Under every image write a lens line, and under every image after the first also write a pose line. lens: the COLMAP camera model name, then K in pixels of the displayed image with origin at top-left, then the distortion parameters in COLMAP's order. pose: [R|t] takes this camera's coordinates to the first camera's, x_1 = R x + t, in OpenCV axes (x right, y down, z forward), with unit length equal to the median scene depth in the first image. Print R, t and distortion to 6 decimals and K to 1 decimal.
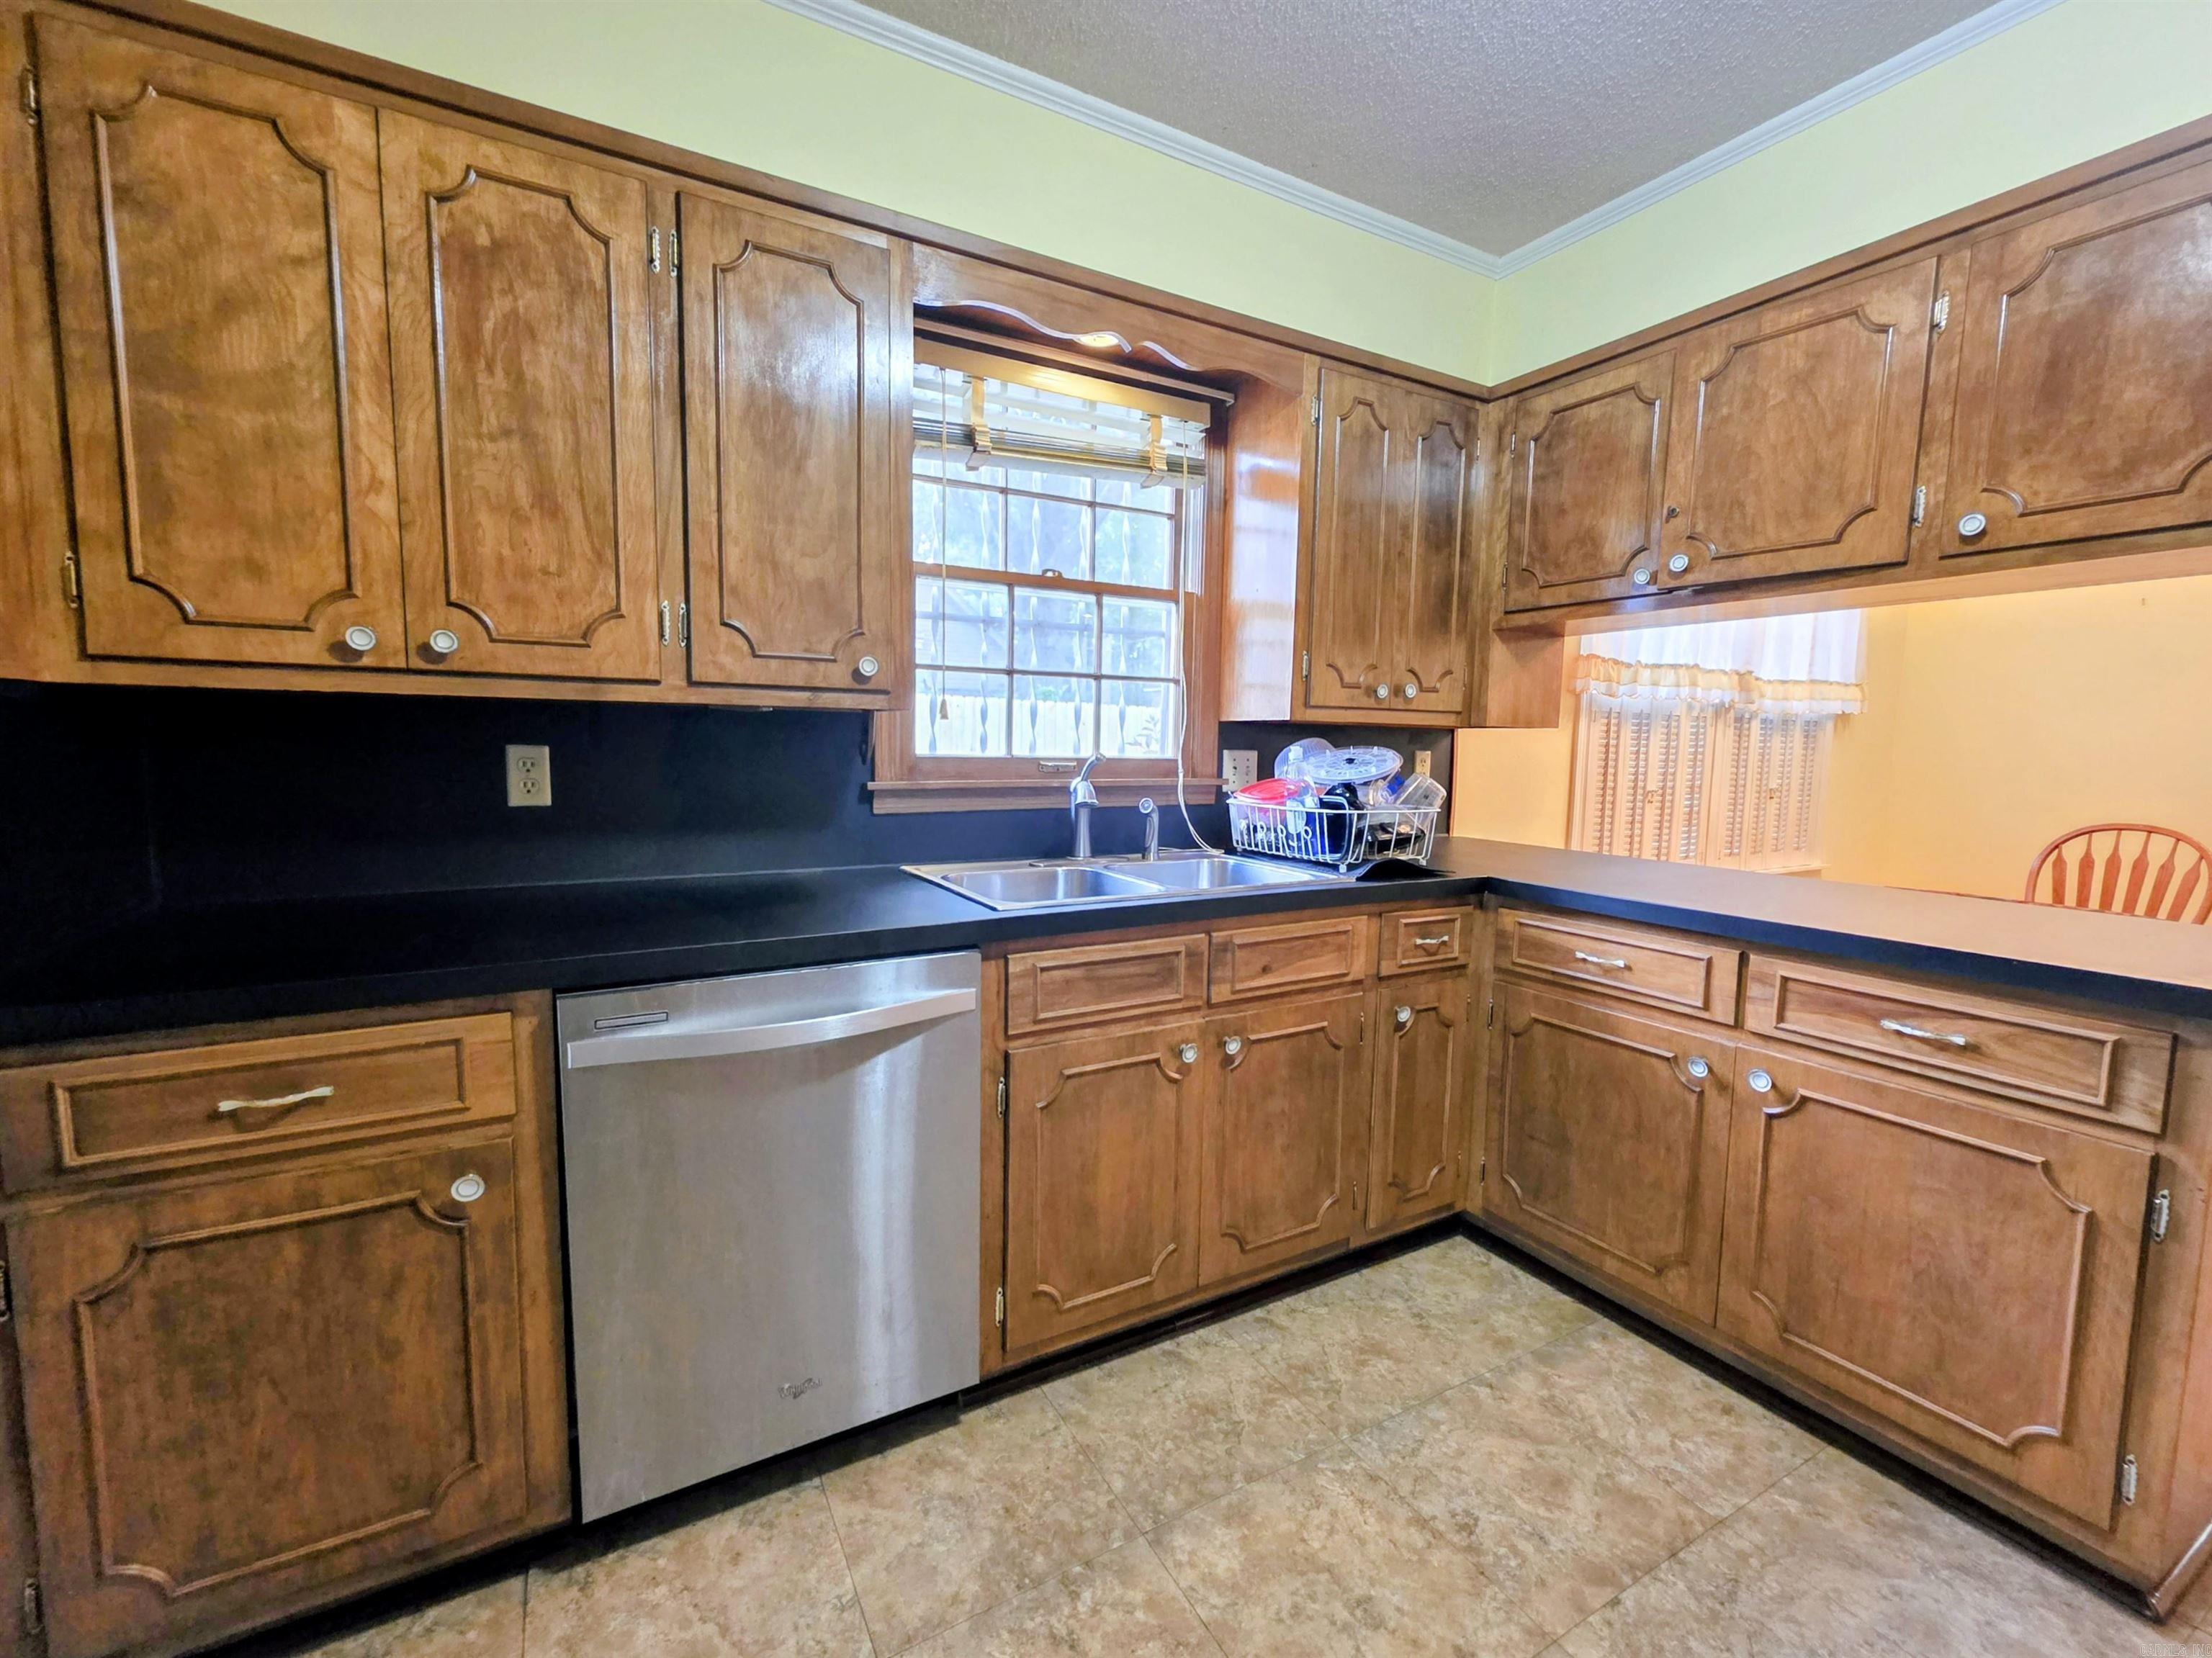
lens RADIAL K [[925.6, 0, 1110.4], [0, 925.6, 829.2], [0, 0, 1]] dist [0.002005, -0.000044]
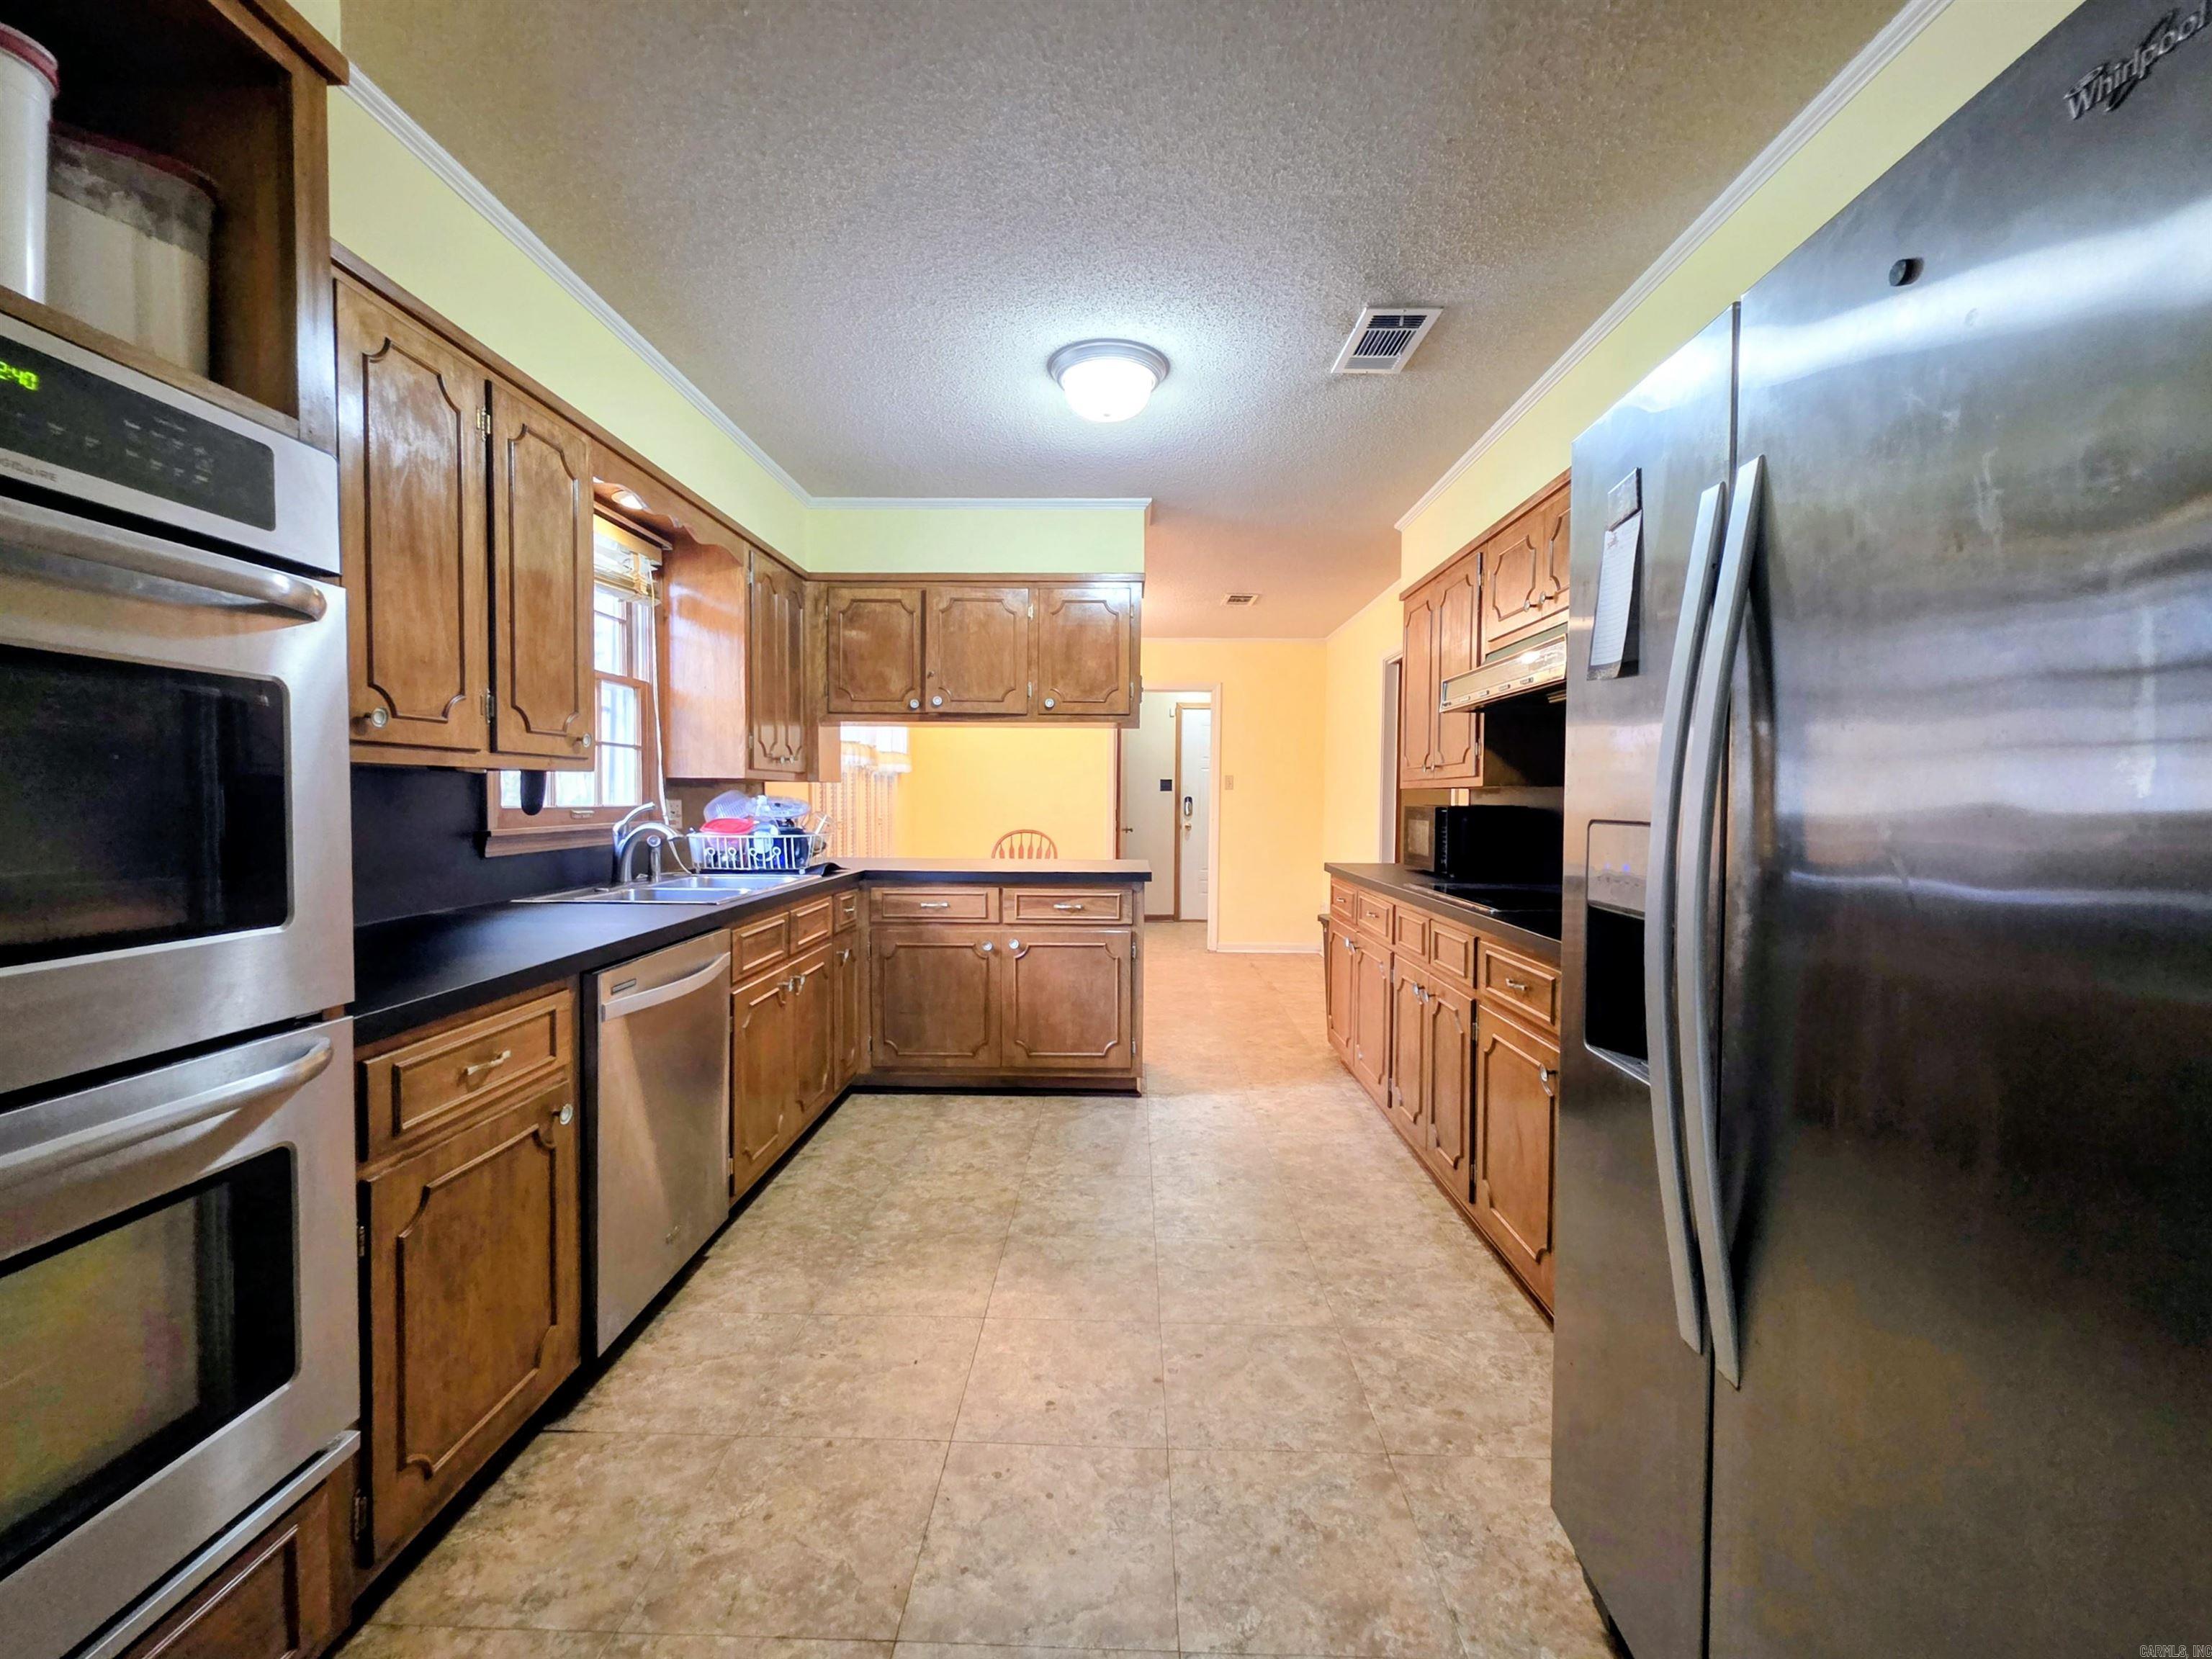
lens RADIAL K [[925.7, 0, 1095.7], [0, 925.7, 827.2], [0, 0, 1]] dist [0.002005, -0.000044]
pose [[0.516259, -0.040781, 0.855461, -0.982993], [0.082755, 0.996567, -0.002434, 0.013130], [-0.852425, 0.072050, 0.517862, -0.306859]]
